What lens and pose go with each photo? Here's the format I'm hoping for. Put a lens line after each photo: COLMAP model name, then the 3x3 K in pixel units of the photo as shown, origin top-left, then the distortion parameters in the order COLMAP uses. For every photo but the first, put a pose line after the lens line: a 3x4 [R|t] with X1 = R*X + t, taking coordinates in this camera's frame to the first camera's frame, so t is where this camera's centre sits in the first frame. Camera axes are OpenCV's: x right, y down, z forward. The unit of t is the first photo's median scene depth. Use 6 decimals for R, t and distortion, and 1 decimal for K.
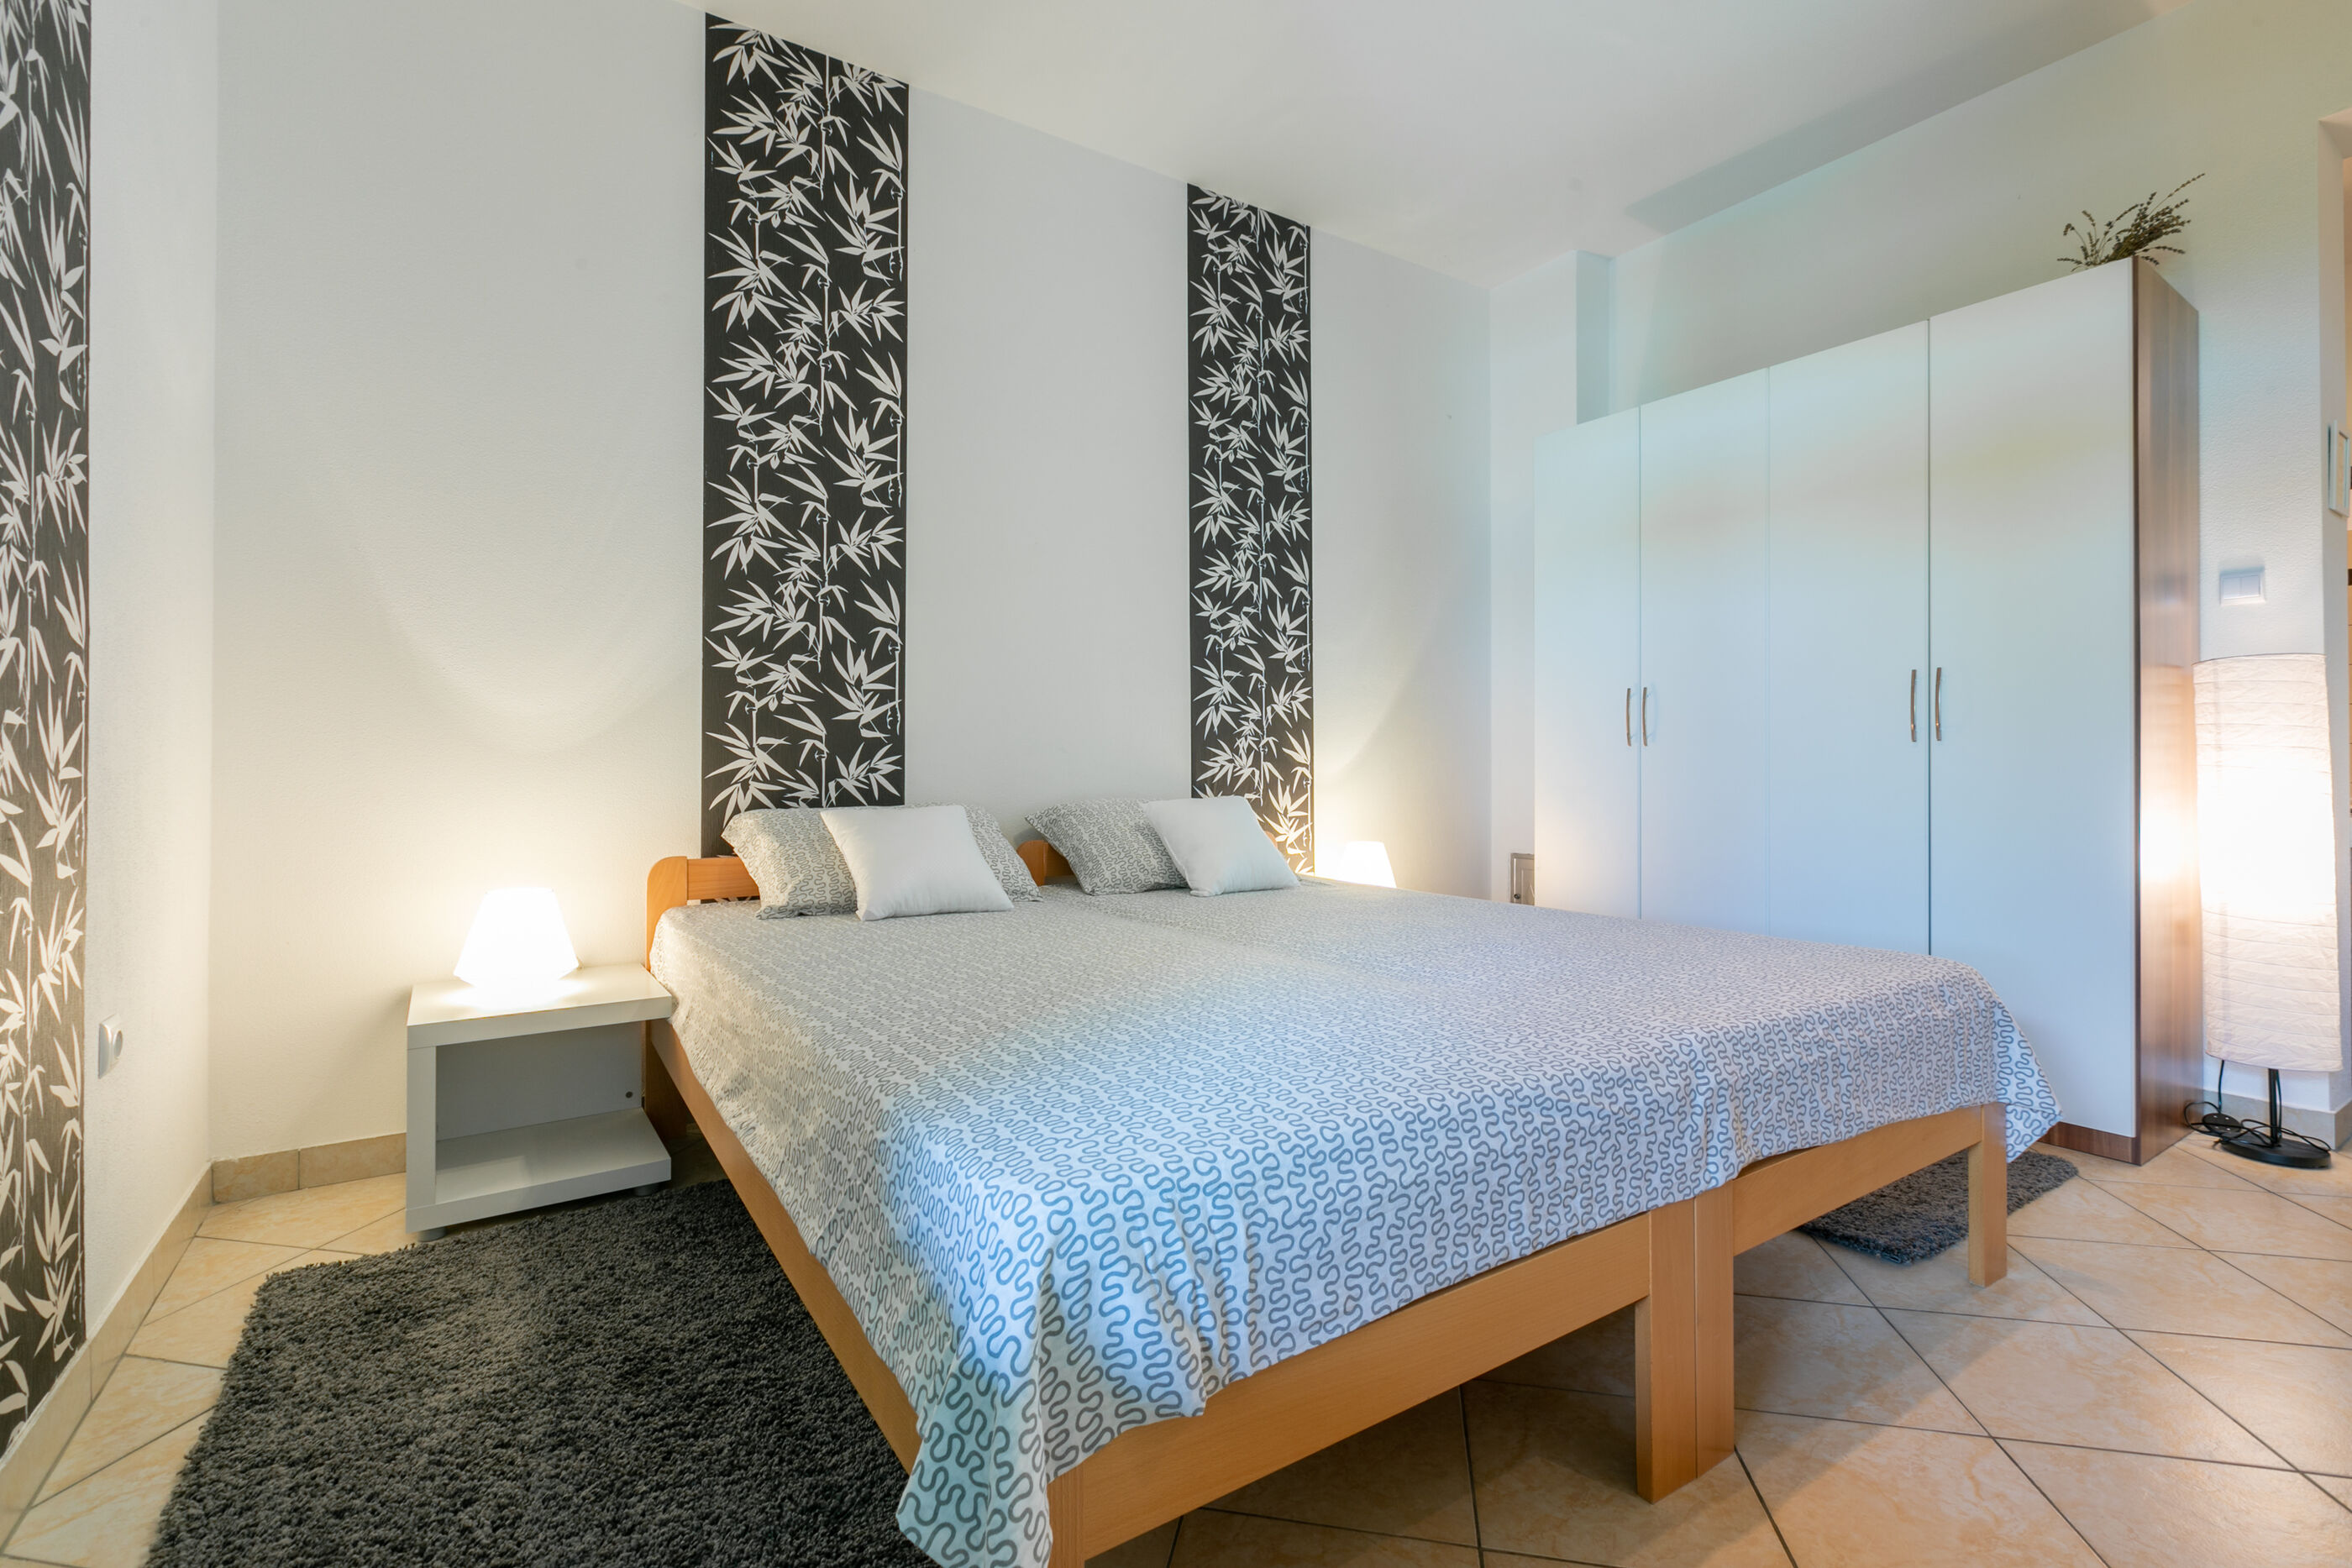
lens RADIAL K [[1063.7, 0, 1154.3], [0, 1063.7, 761.8], [0, 0, 1]] dist [0.001798, 0.000823]
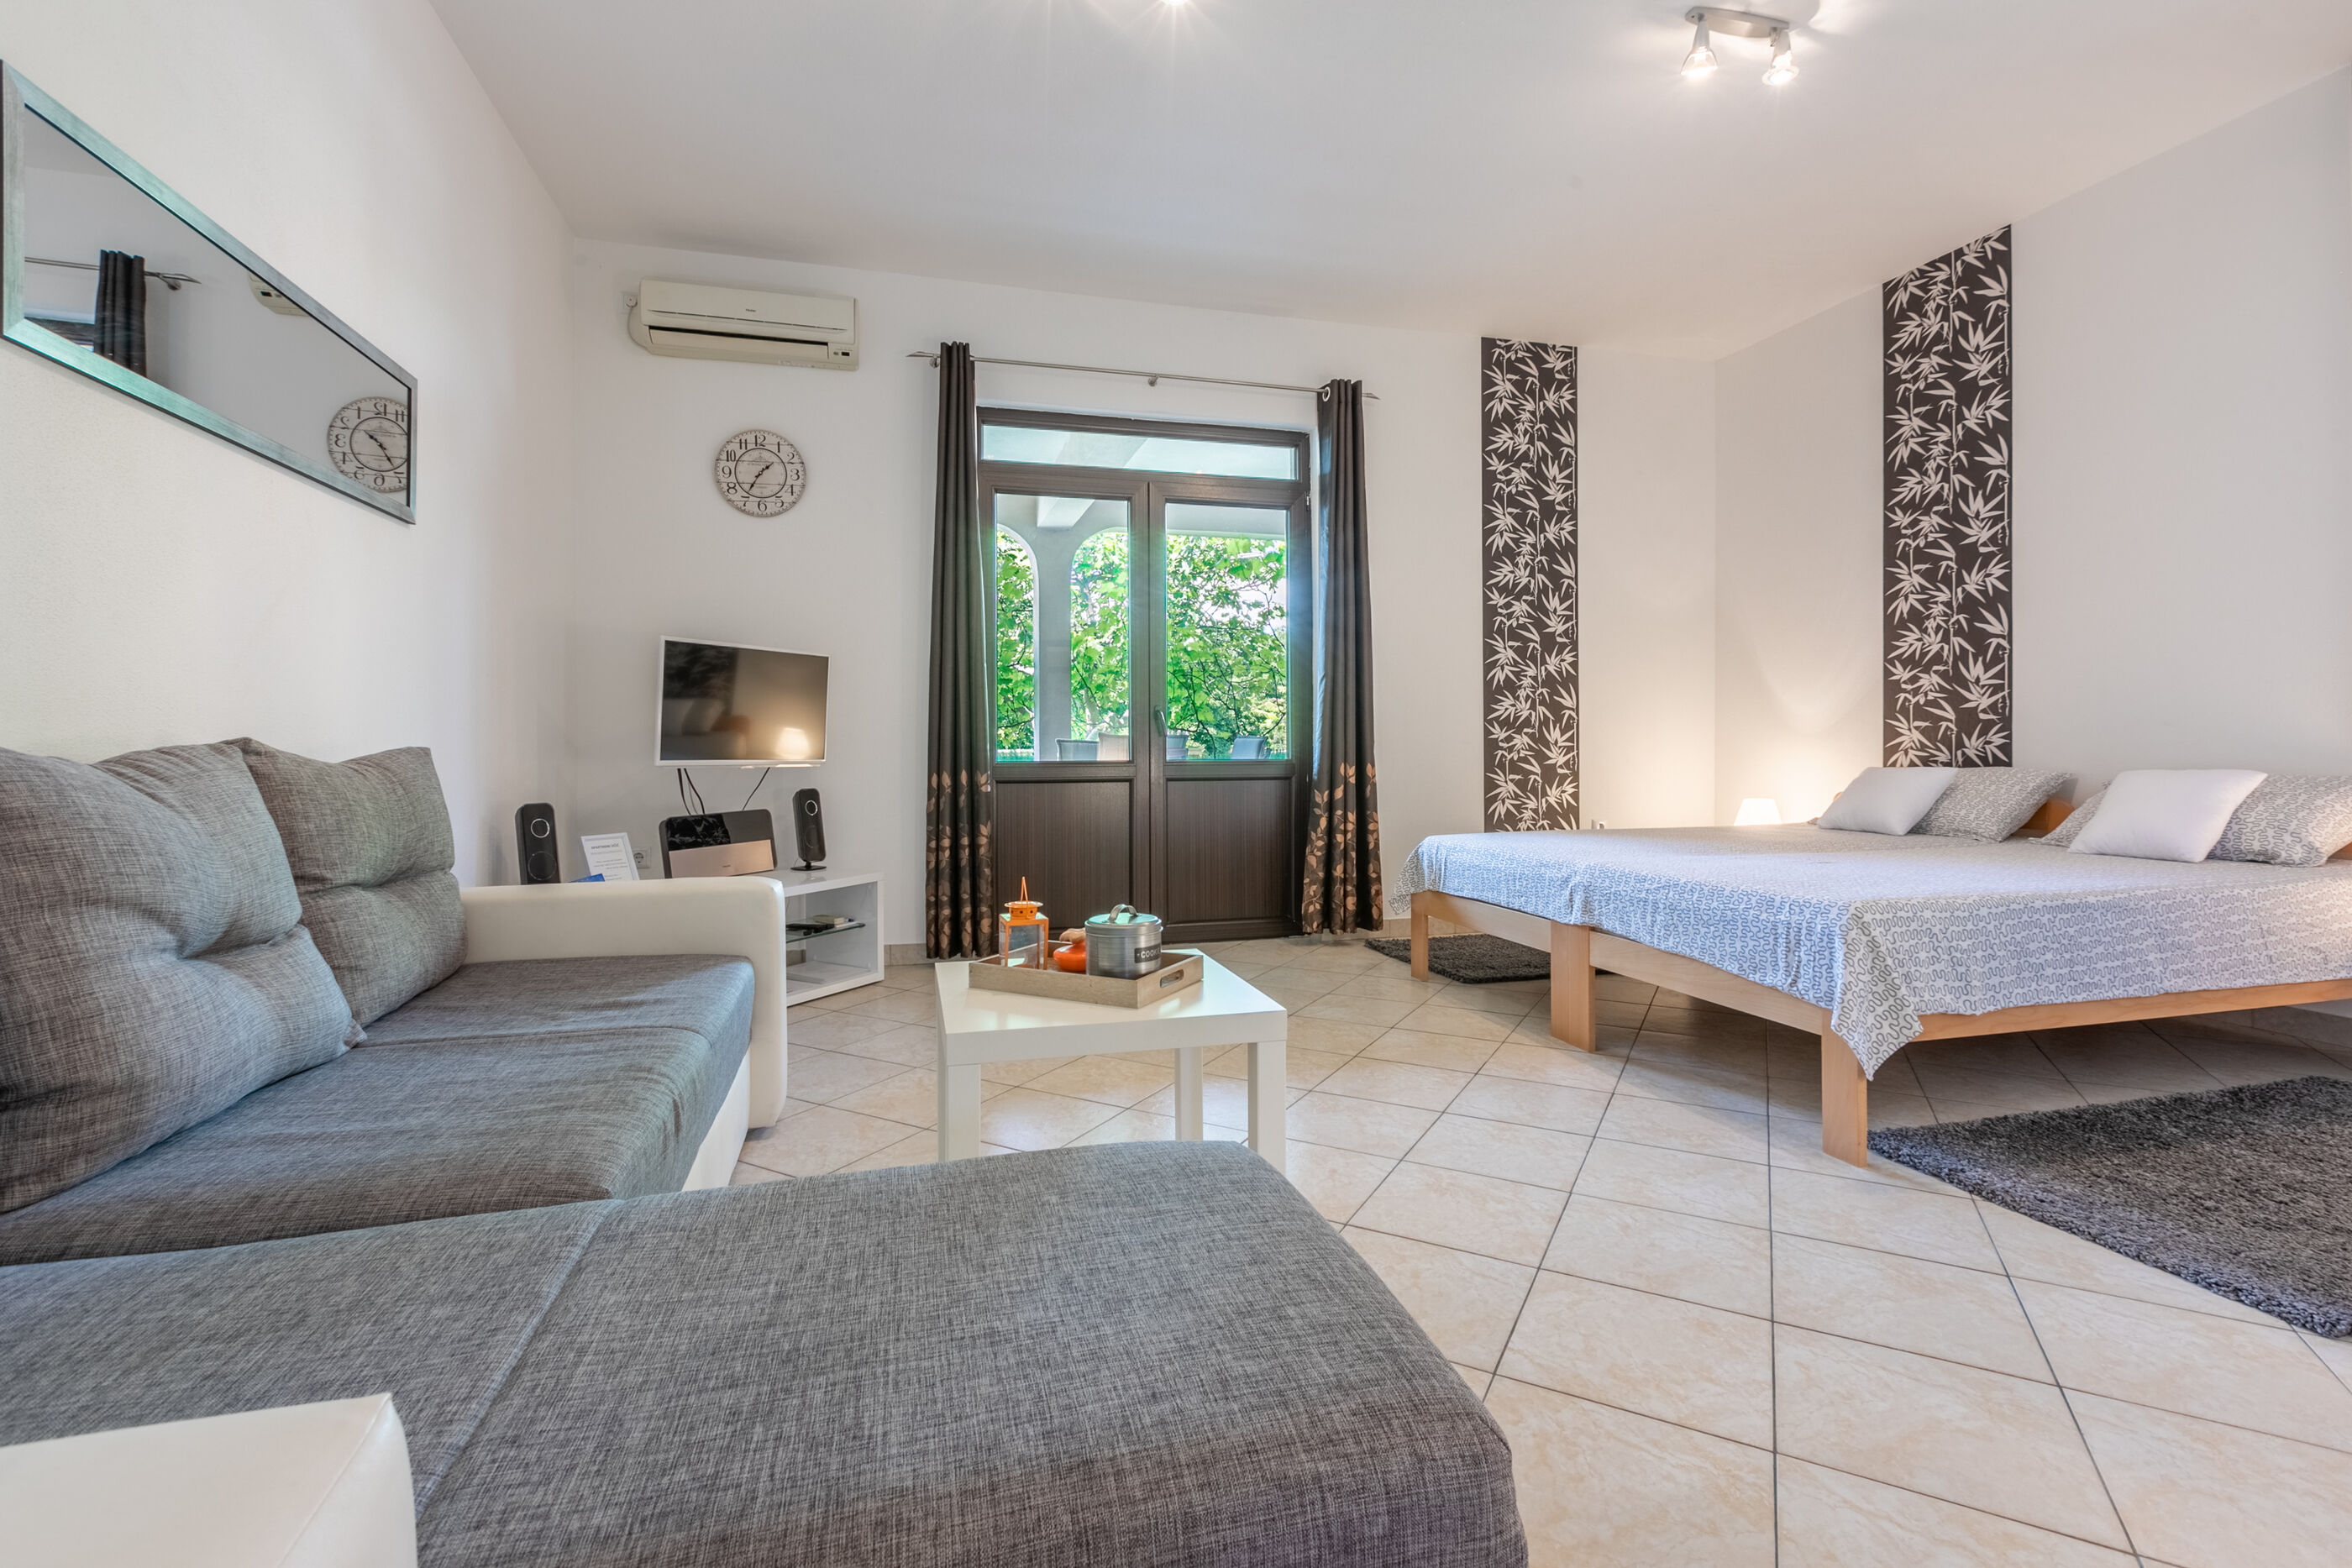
lens RADIAL K [[1060.6, 0, 1173.1], [0, 1060.6, 752.8], [0, 0, 1]] dist [-0.010886, 0.000372]
pose [[-0.300647, 0.009395, -0.953689, 1.396989], [0.012760, 0.999902, 0.005827, -0.000315], [0.953650, -0.010417, -0.300737, 0.412463]]
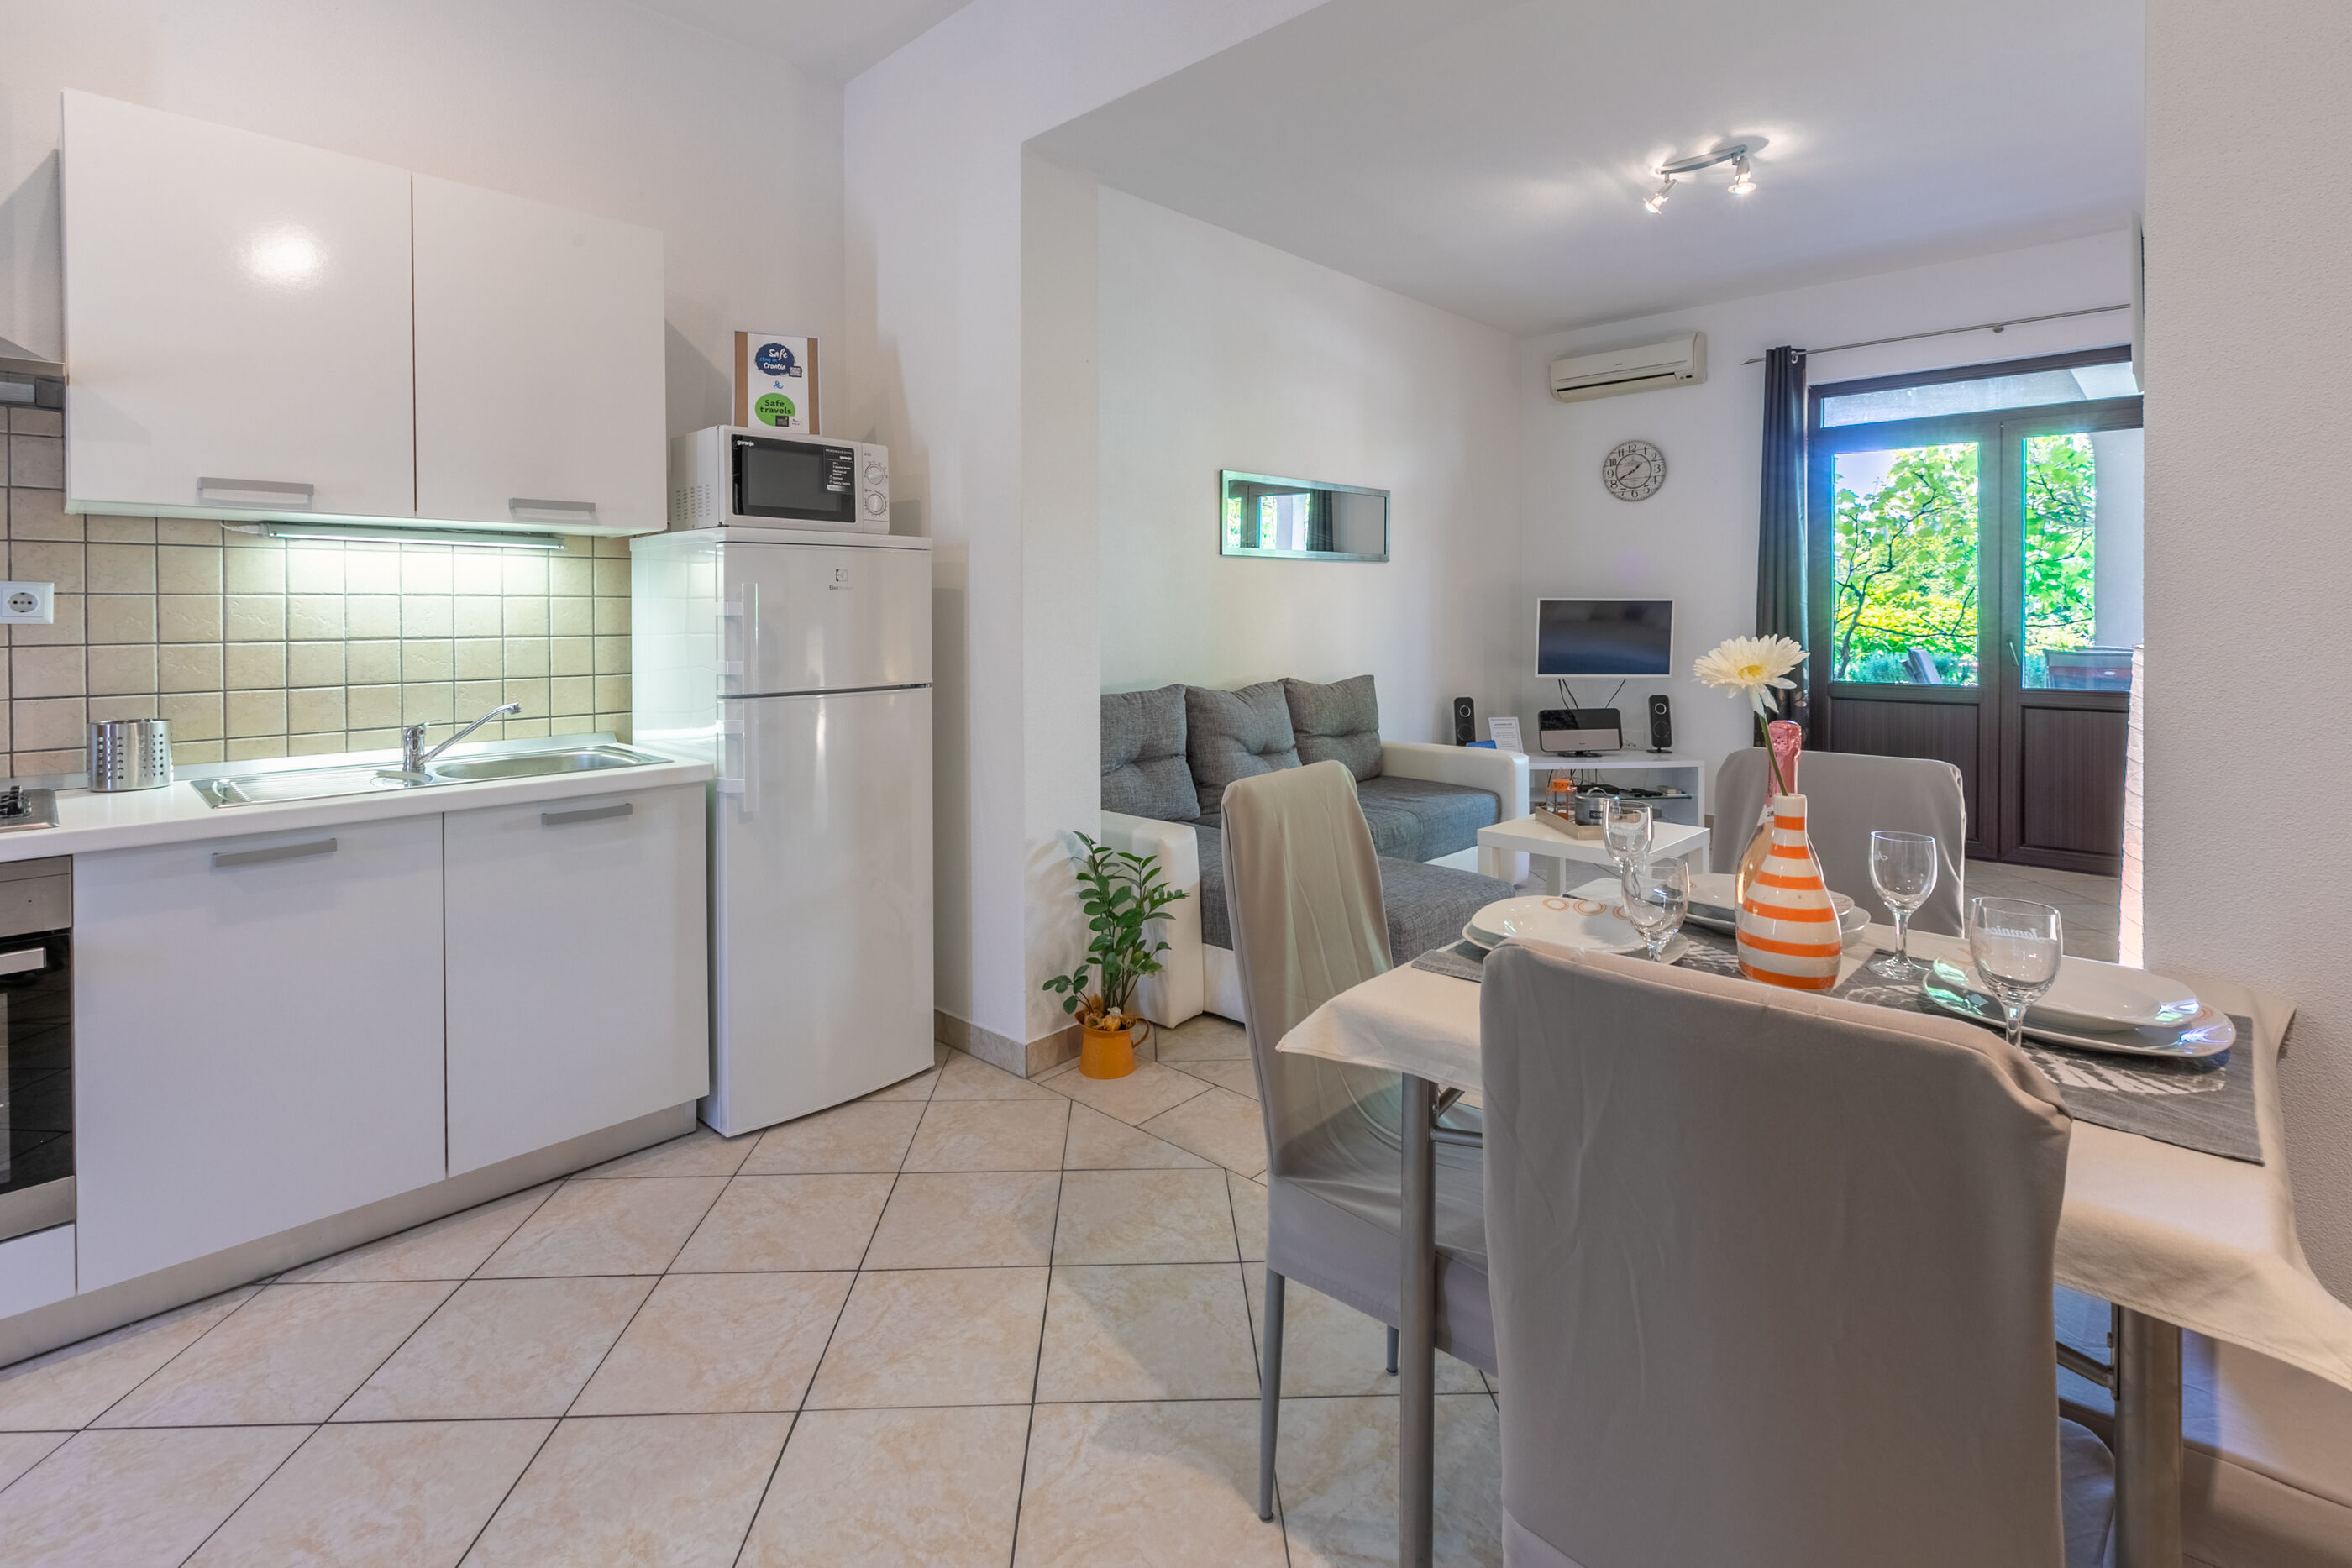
lens RADIAL K [[1086.2, 0, 1176.8], [0, 1086.2, 618.4], [0, 0, 1]] dist [0.003060, -0.000765]
pose [[-0.975513, 0.009507, -0.219738, 1.519836], [0.009458, 0.999954, 0.001277, -0.104734], [0.219740, -0.000833, -0.975558, 1.307461]]
